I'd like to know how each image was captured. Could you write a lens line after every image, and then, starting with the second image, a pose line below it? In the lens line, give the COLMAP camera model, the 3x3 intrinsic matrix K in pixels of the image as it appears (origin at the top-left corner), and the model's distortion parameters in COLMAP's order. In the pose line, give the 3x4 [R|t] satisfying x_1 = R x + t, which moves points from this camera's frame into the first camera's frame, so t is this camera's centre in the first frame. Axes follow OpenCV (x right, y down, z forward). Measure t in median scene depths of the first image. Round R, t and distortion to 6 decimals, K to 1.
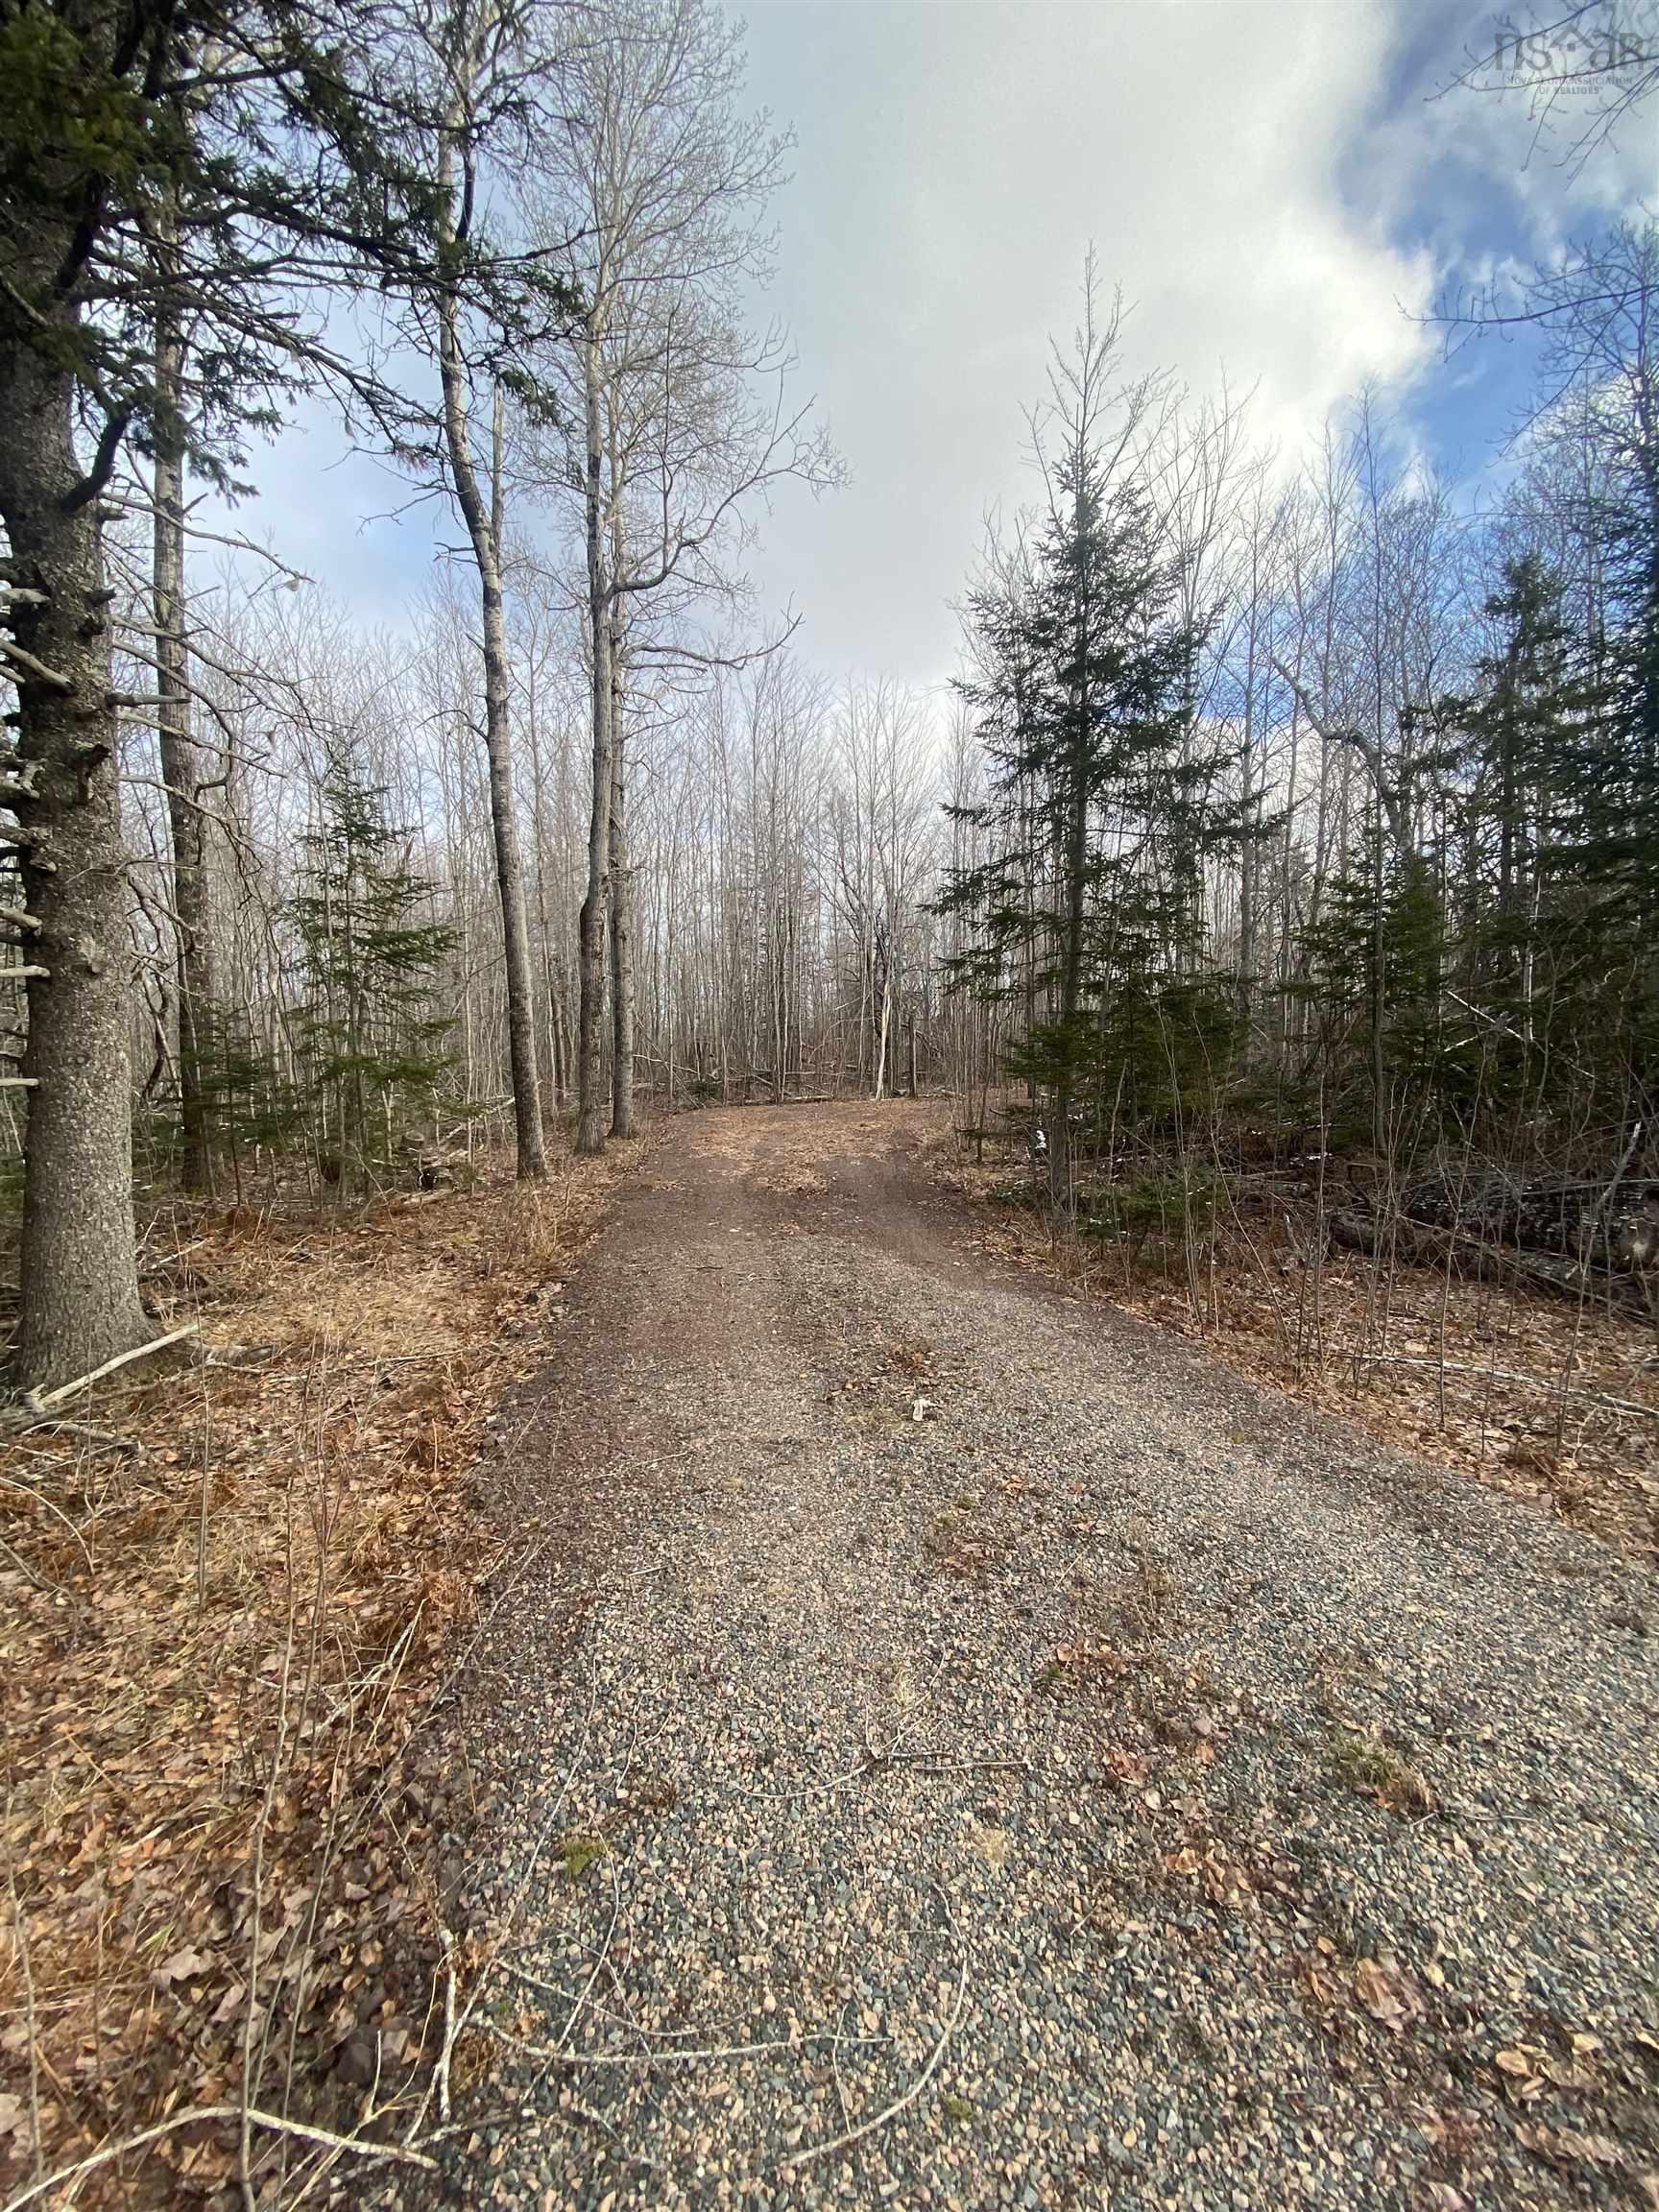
lens RADIAL K [[876.7, 0, 827.5], [0, 876.7, 1121.9], [0, 0, 1]] dist [0.004232, -0.013196]
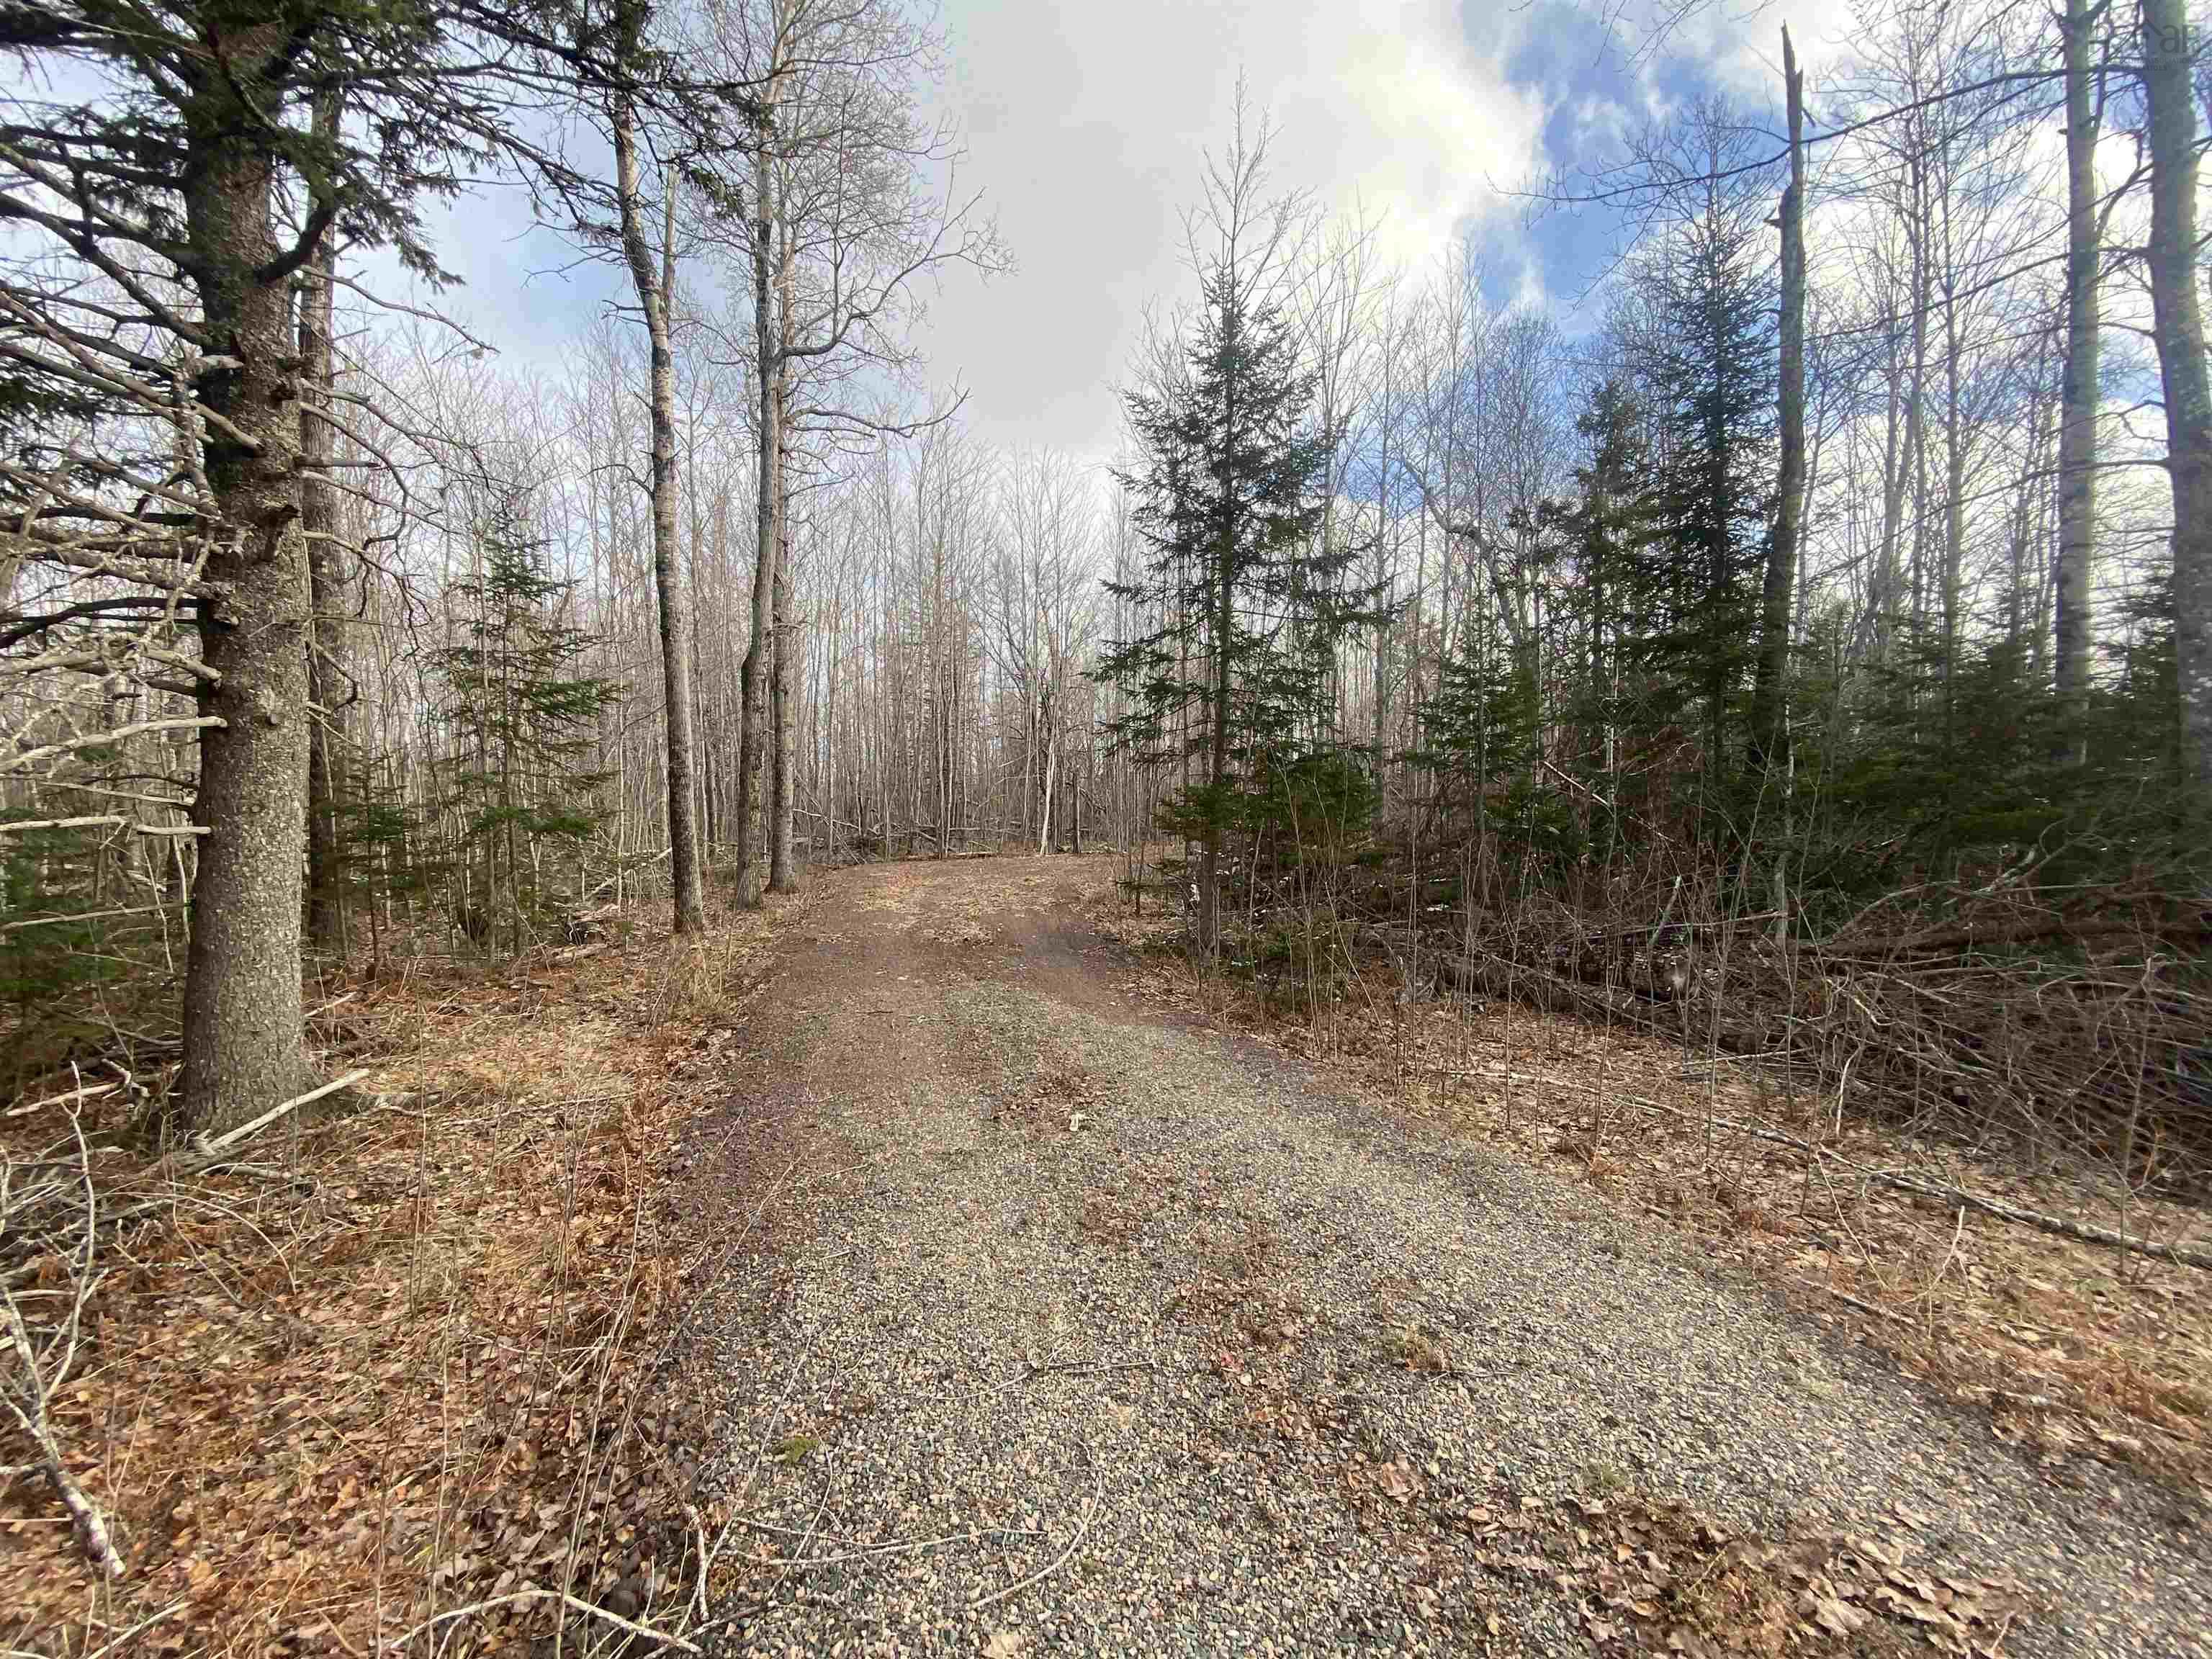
lens RADIAL K [[876.7, 0, 1117.6], [0, 876.7, 845.2], [0, 0, 1]] dist [0.004232, -0.013196]
pose [[0.989623, 0.006028, 0.143559, -0.003765], [-0.000504, 0.999259, -0.038485, 0.006121], [-0.143684, 0.038013, 0.988893, -0.086233]]
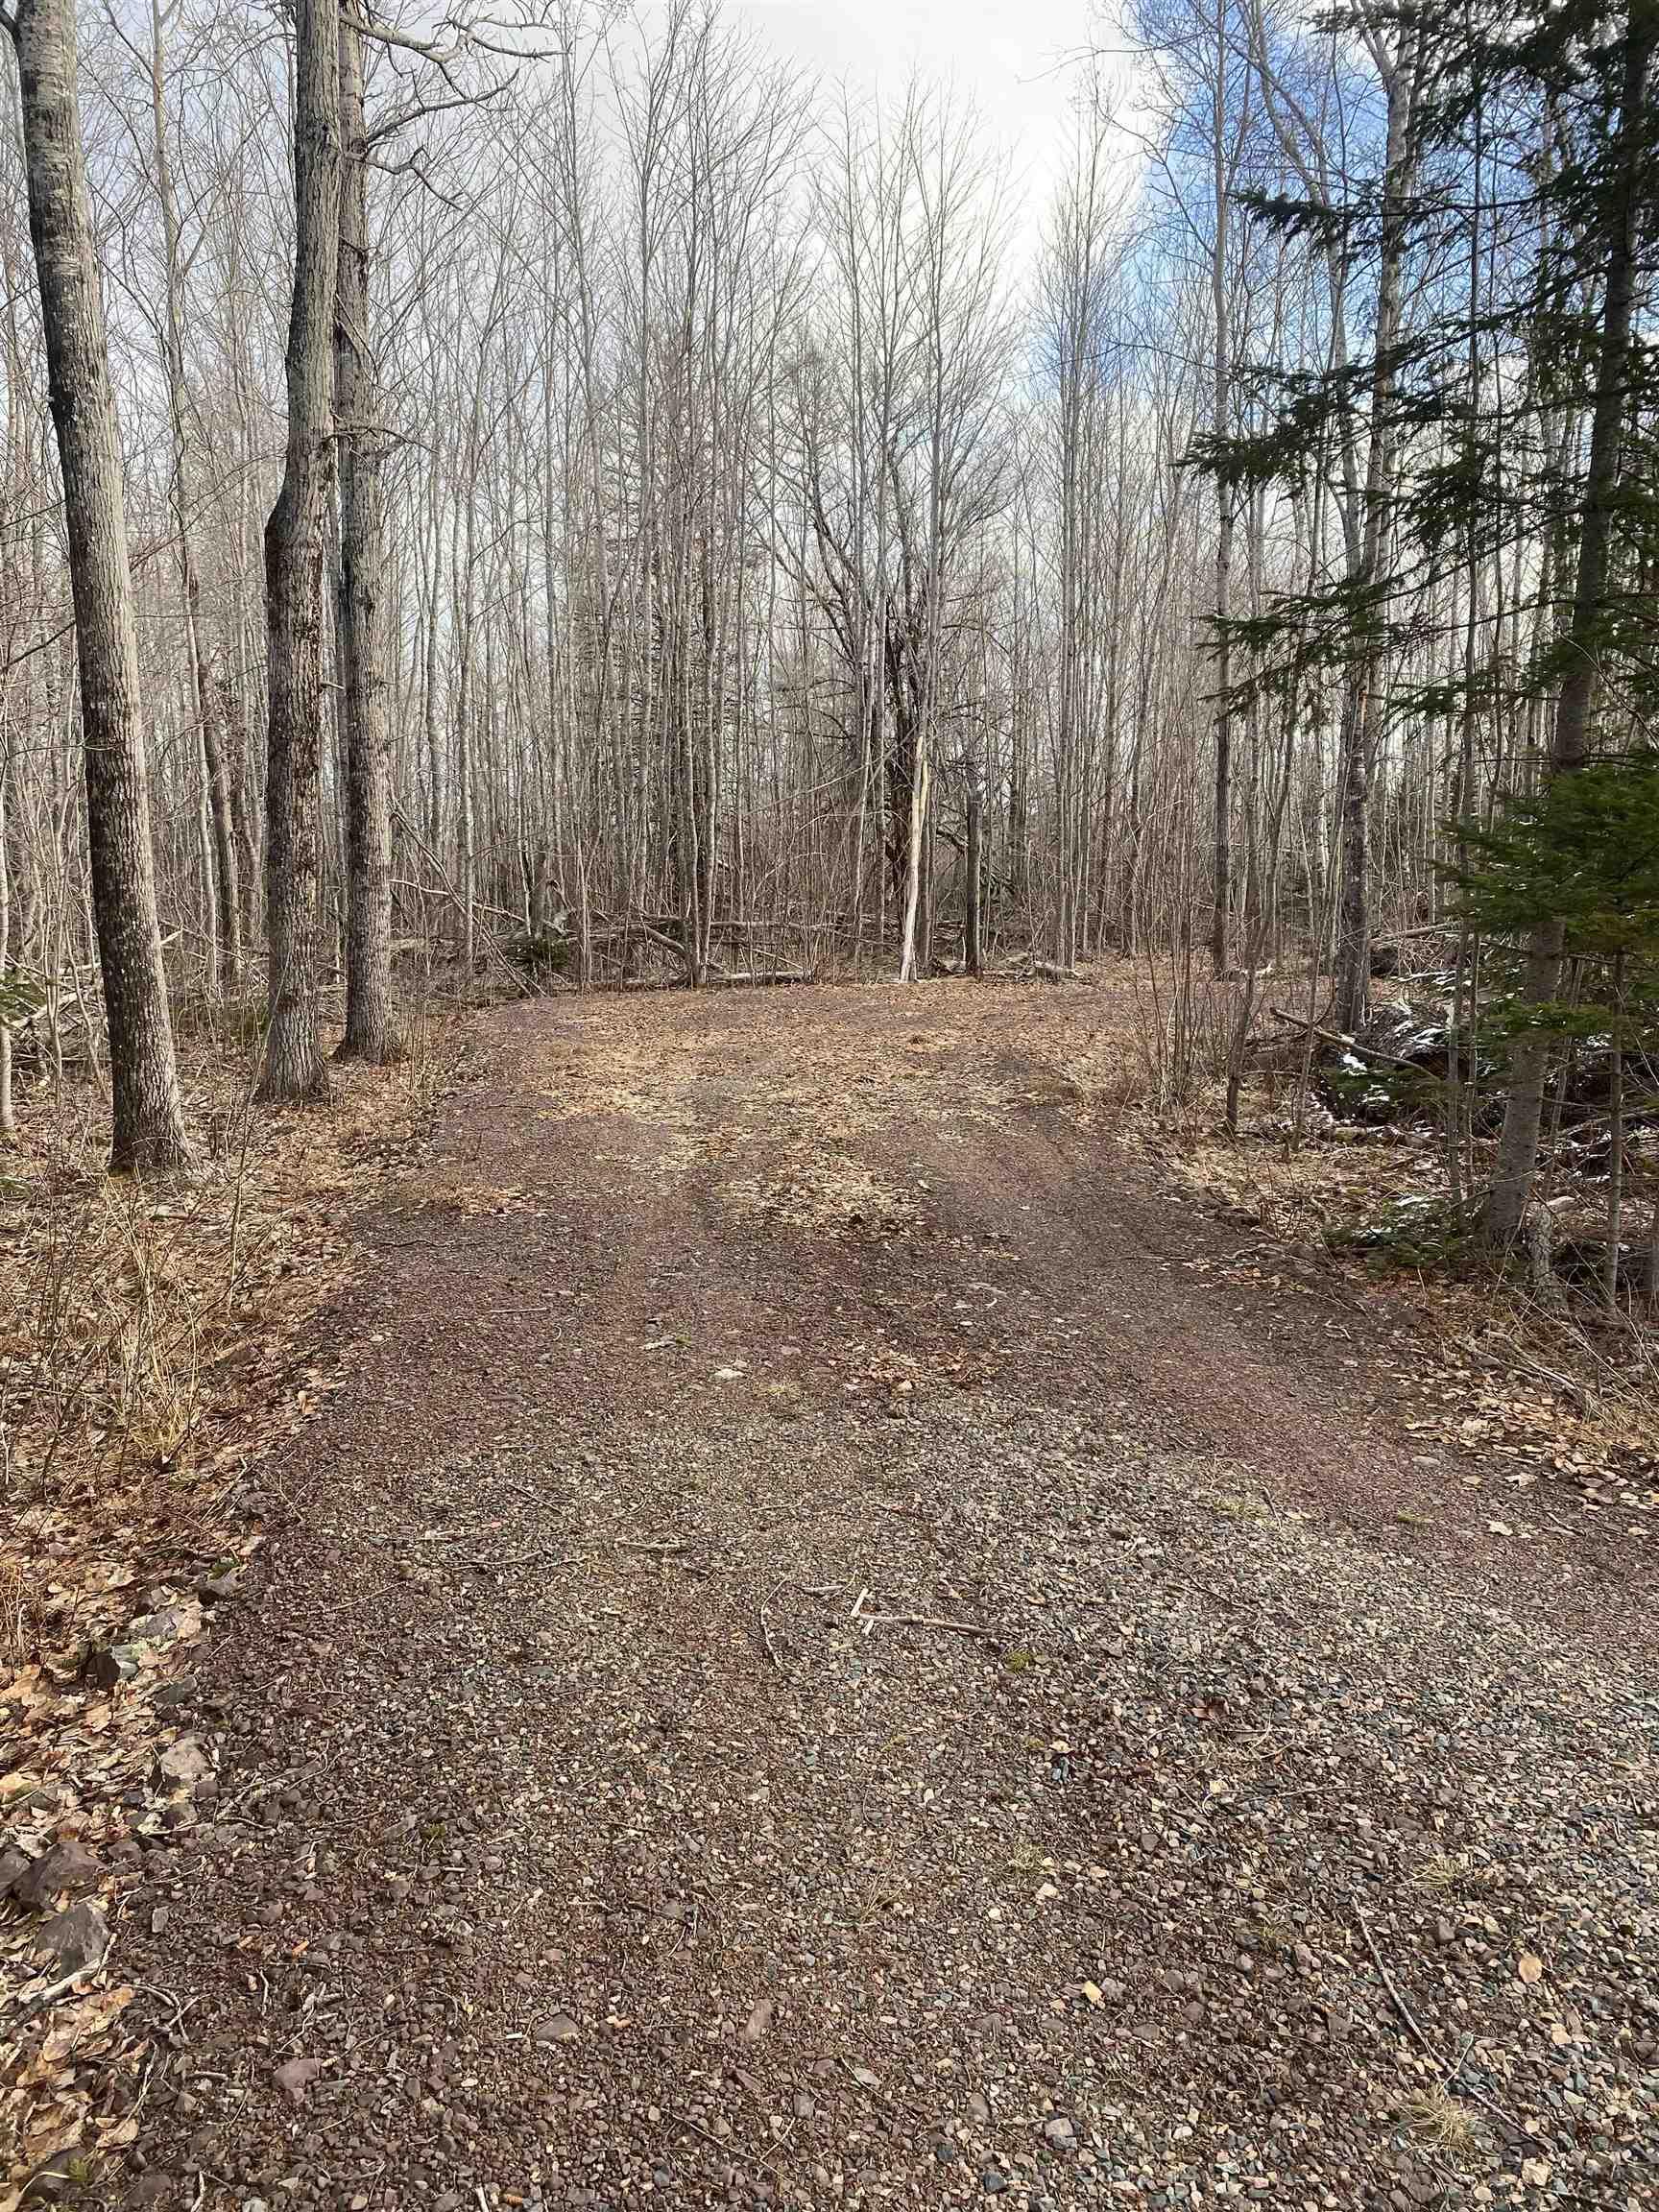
lens RADIAL K [[1672.6, 0, 815.4], [0, 1672.6, 1139.5], [0, 0, 1]] dist [-0.009462, 0.004764]
pose [[0.999280, 0.008082, 0.037063, -0.111756], [-0.010676, 0.997466, 0.070338, -0.012768], [-0.036401, -0.070683, 0.996834, 0.417194]]
